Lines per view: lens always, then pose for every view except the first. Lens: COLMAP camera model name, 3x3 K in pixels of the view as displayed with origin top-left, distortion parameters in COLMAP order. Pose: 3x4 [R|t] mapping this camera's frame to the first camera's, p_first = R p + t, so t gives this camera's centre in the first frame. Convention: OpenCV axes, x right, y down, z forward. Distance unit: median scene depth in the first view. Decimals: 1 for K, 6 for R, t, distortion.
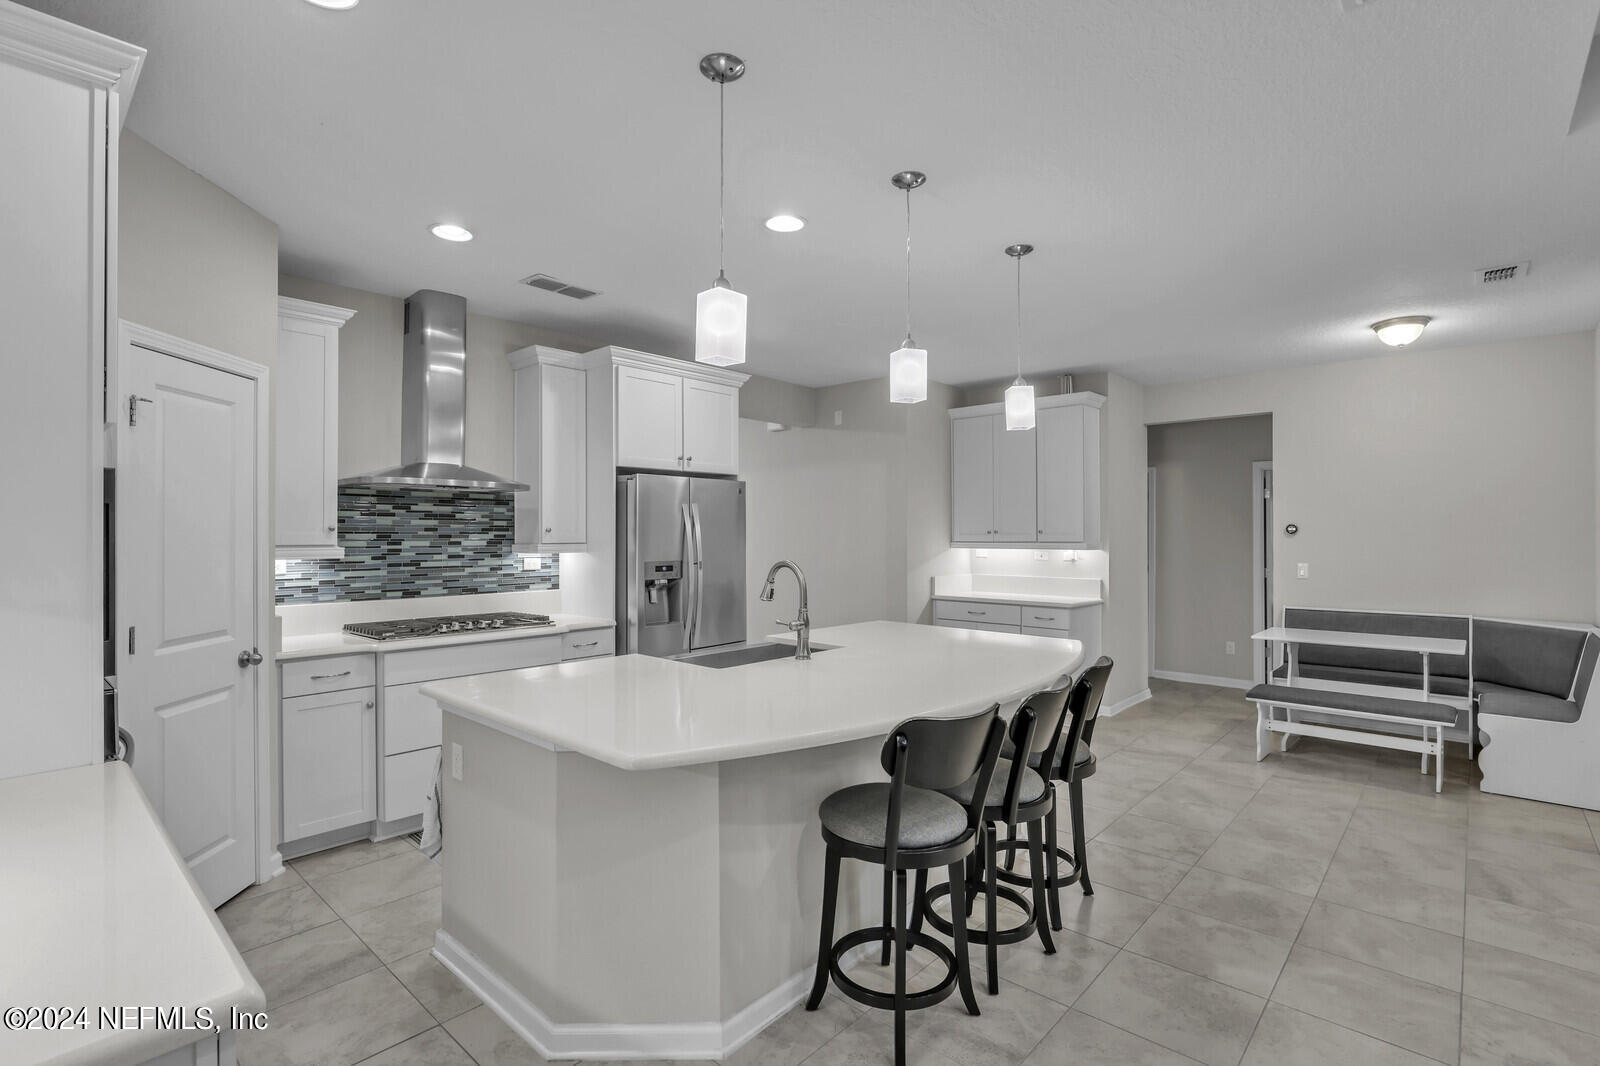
lens RADIAL K [[757.7, 0, 791.8], [0, 757.7, 525.6], [0, 0, 1]] dist [-0.015342, -0.000069]
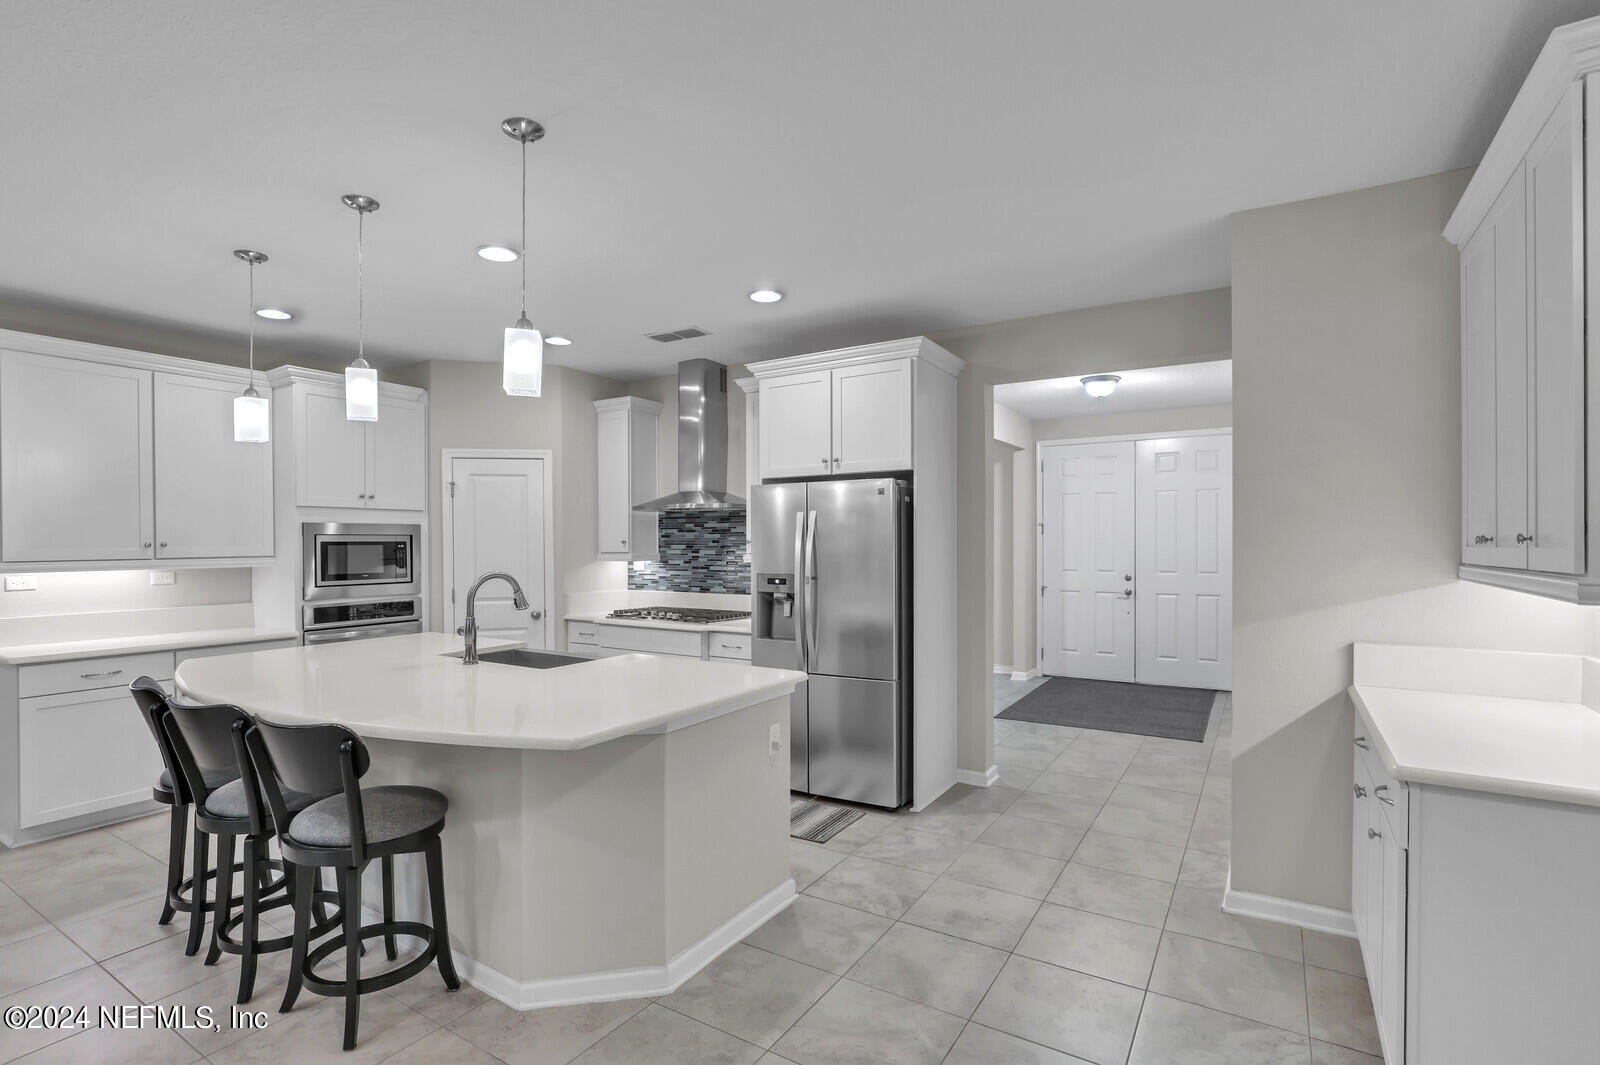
lens RADIAL K [[754.8, 0, 802.1], [0, 754.8, 543.6], [0, 0, 1]] dist [-0.013626, 0.000438]
pose [[0.180610, 0.000728, -0.983554, 0.825710], [0.013874, 0.999898, 0.003287, 0.006642], [0.983457, -0.014239, 0.180582, 0.914412]]
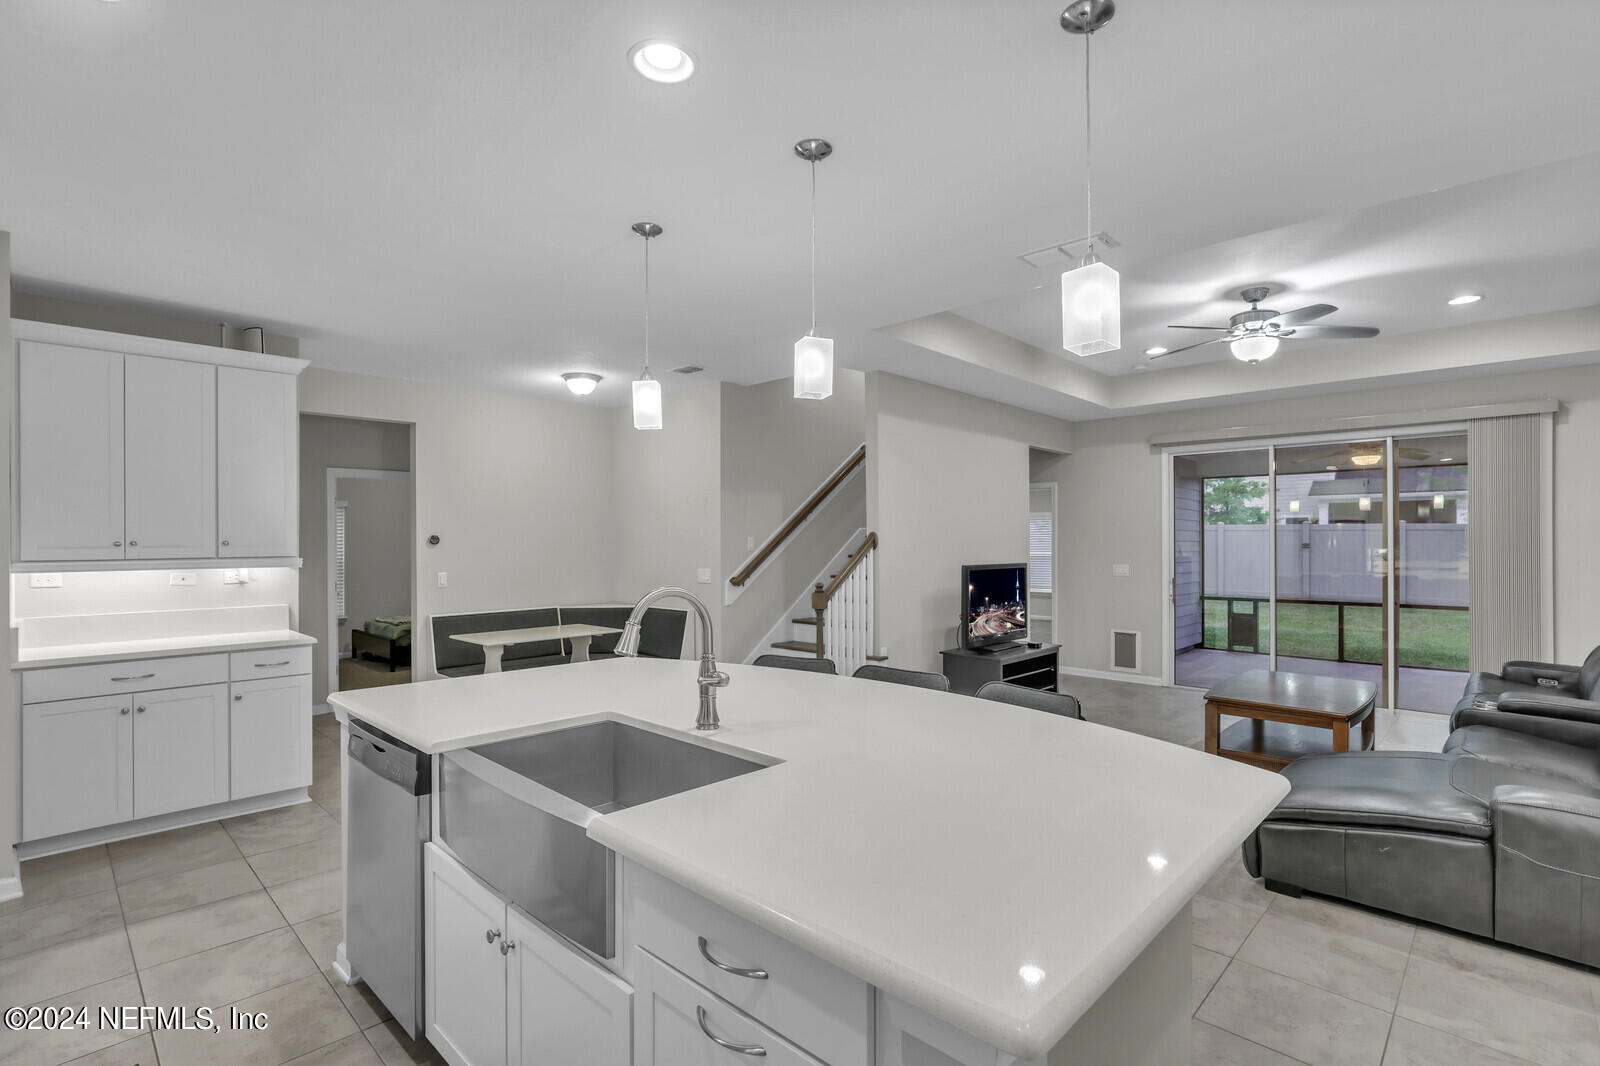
lens RADIAL K [[752.3, 0, 800.6], [0, 752.3, 540.2], [0, 0, 1]] dist [-0.025494, 0.010827]
pose [[0.026208, 0.001759, 0.999655, -0.478221], [-0.006950, 0.999975, -0.001578, 0.004053], [-0.999632, -0.006906, 0.026219, 0.646812]]
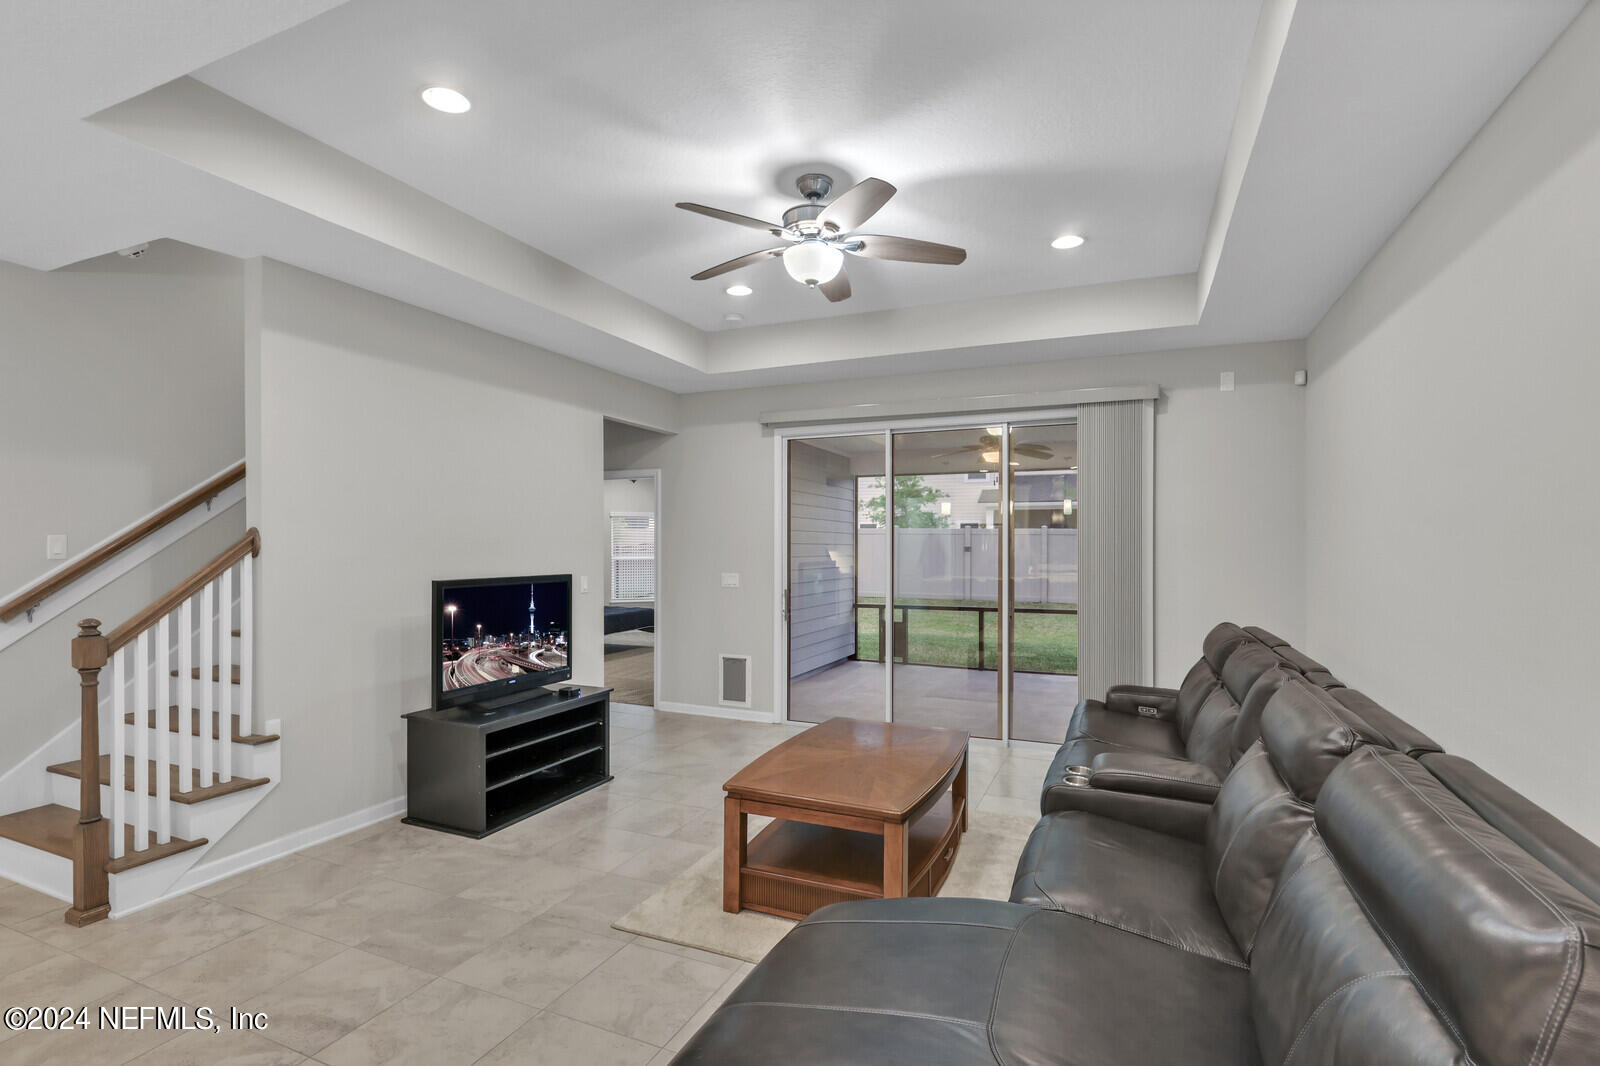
lens RADIAL K [[754.8, 0, 802.1], [0, 754.8, 544.1], [0, 0, 1]] dist [-0.013626, 0.000438]
pose [[-0.322681, -0.000460, 0.946508, -0.074597], [-0.009890, 0.999947, -0.002886, 0.001470], [-0.946456, -0.010292, -0.322668, 0.255738]]
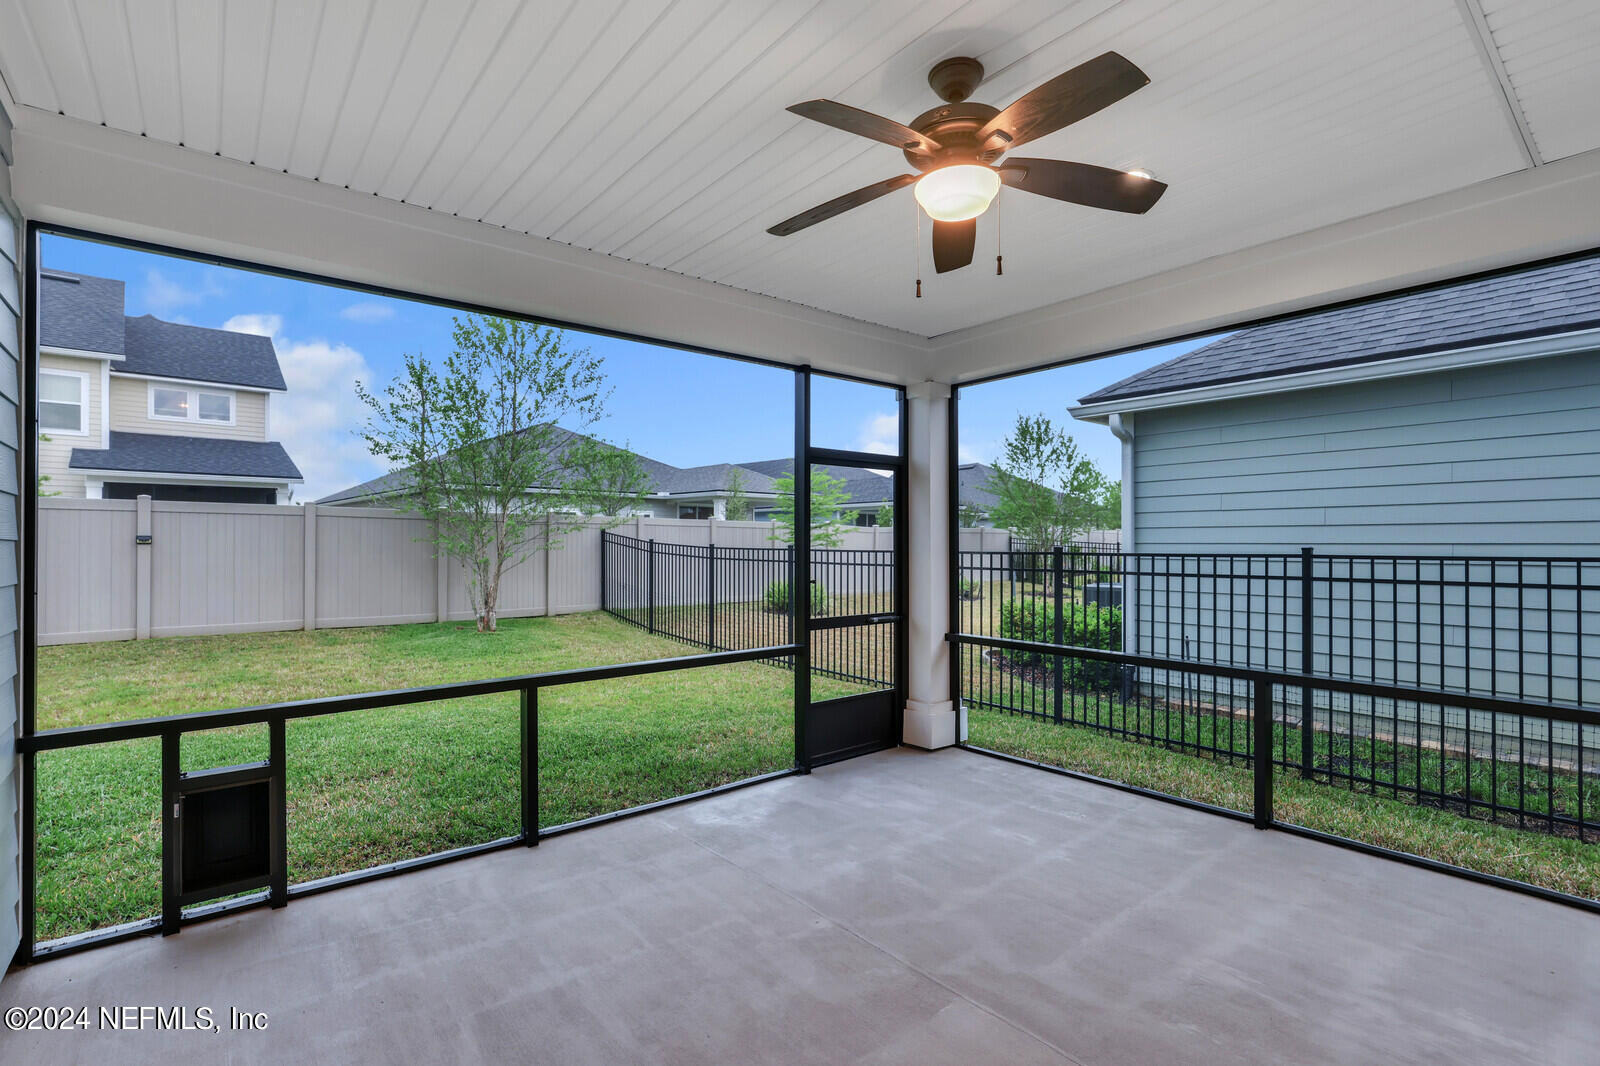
lens RADIAL K [[720.4, 0, 774.7], [0, 720.4, 539.6], [0, 0, 1]] dist [-0.000230, 0.000040]
pose [[-0.986280, 0.000424, 0.165079, 1.526539], [-0.002092, 0.999884, -0.015068, 0.037058], [-0.165066, -0.015207, -0.986165, -0.236808]]
